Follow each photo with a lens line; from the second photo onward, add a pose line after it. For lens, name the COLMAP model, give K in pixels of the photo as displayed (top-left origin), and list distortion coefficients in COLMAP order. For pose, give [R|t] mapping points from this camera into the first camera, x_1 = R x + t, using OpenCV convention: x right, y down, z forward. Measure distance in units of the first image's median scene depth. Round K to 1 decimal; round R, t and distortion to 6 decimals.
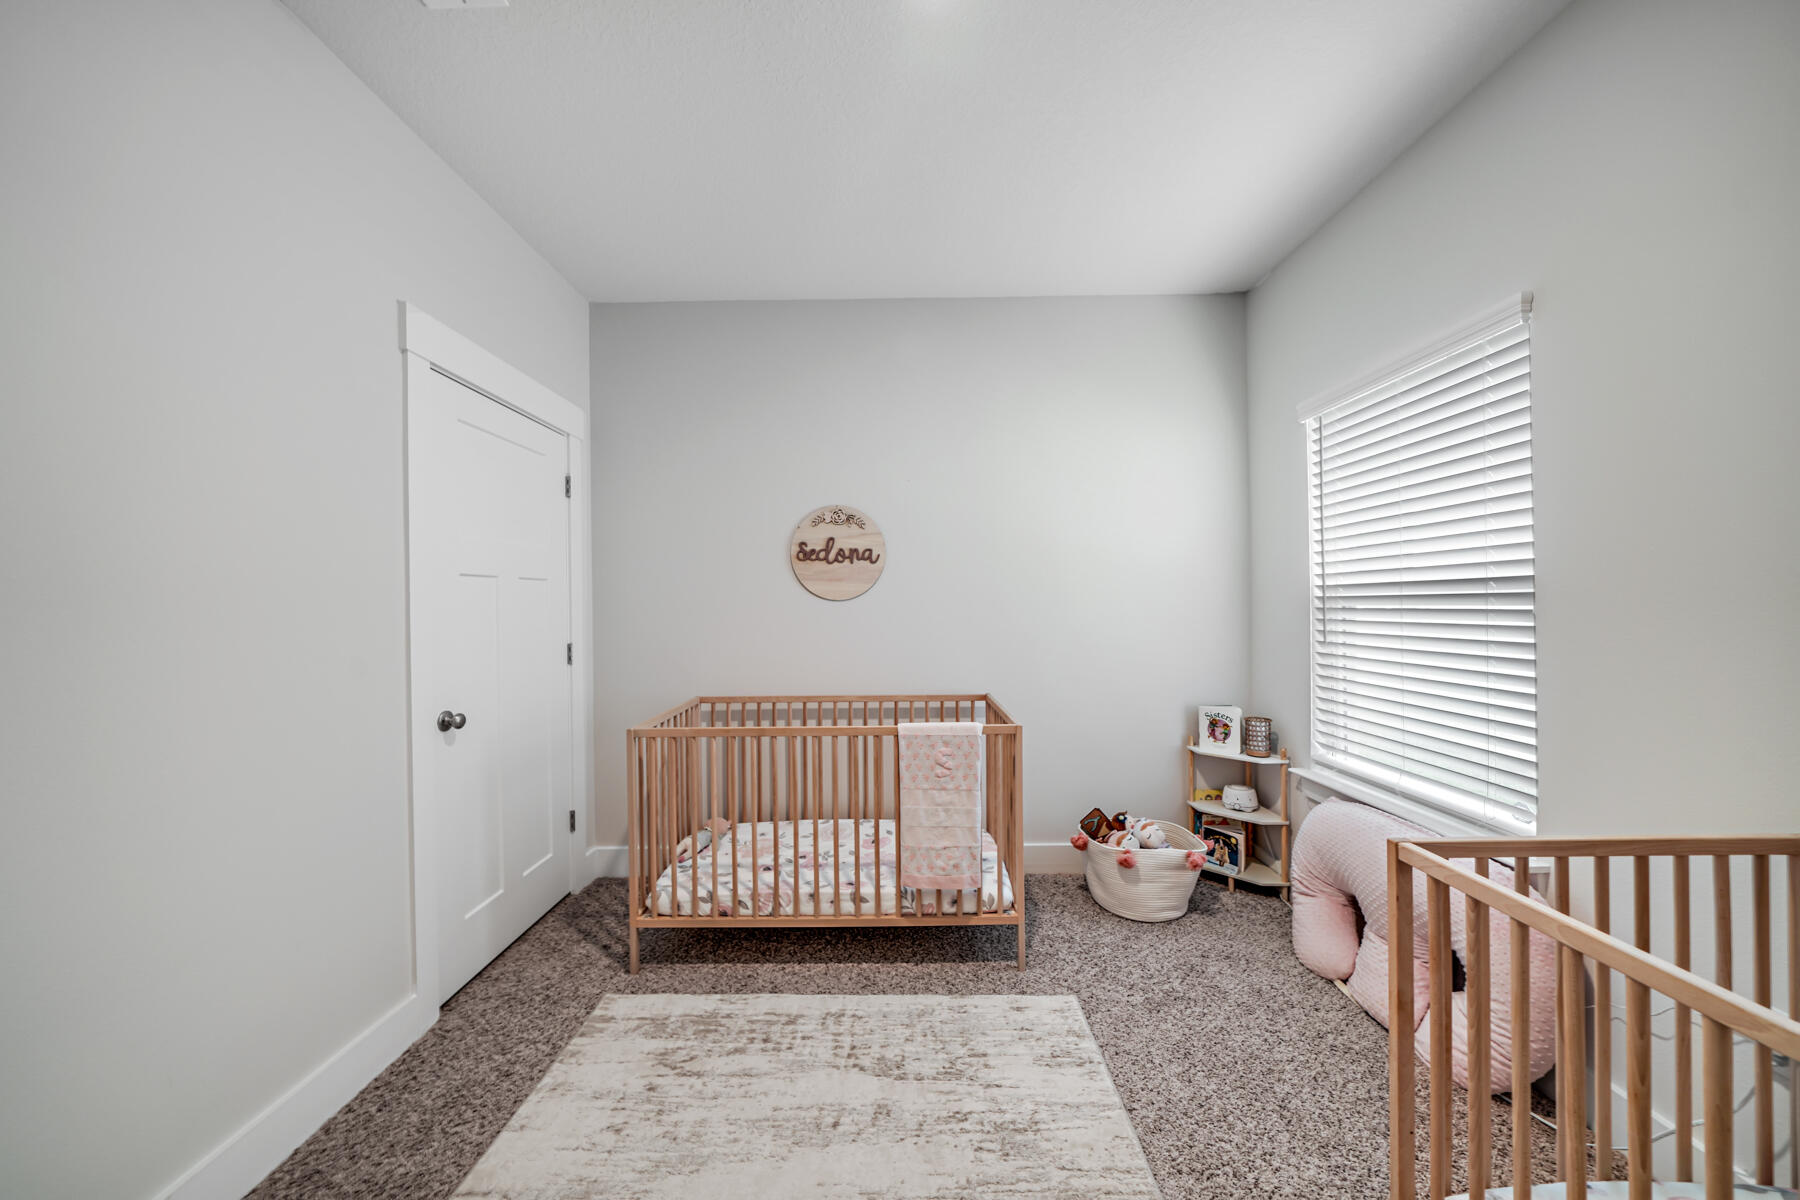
lens RADIAL K [[613.9, 0, 893.5], [0, 613.9, 603.3], [0, 0, 1]] dist [-0.004424, -0.000076]
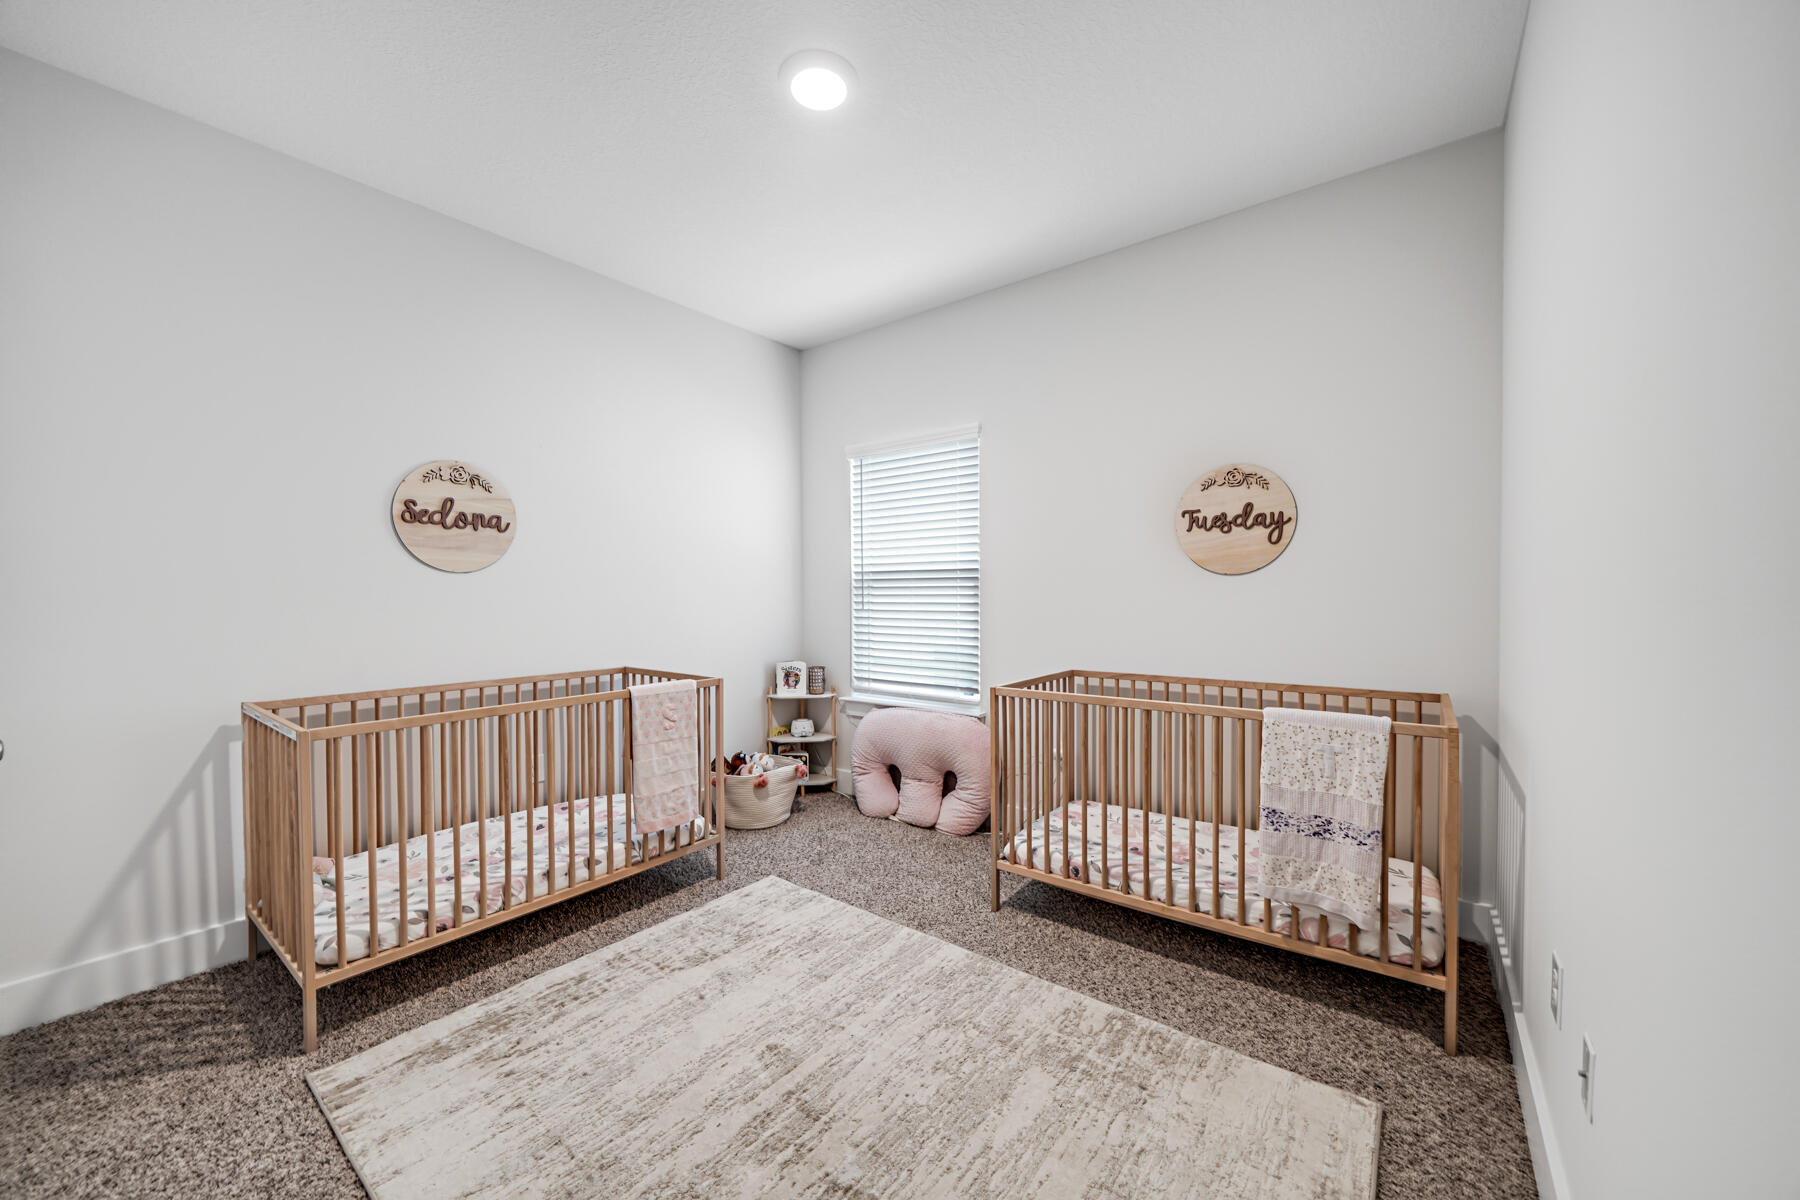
lens RADIAL K [[677.1, 0, 895.9], [0, 677.1, 605.1], [0, 0, 1]] dist [-0.001281, 0.000061]
pose [[0.605227, -0.008102, 0.796012, -0.604123], [-0.002561, 0.999923, 0.012124, 0.035524], [-0.796049, -0.009376, 0.605159, -0.075712]]
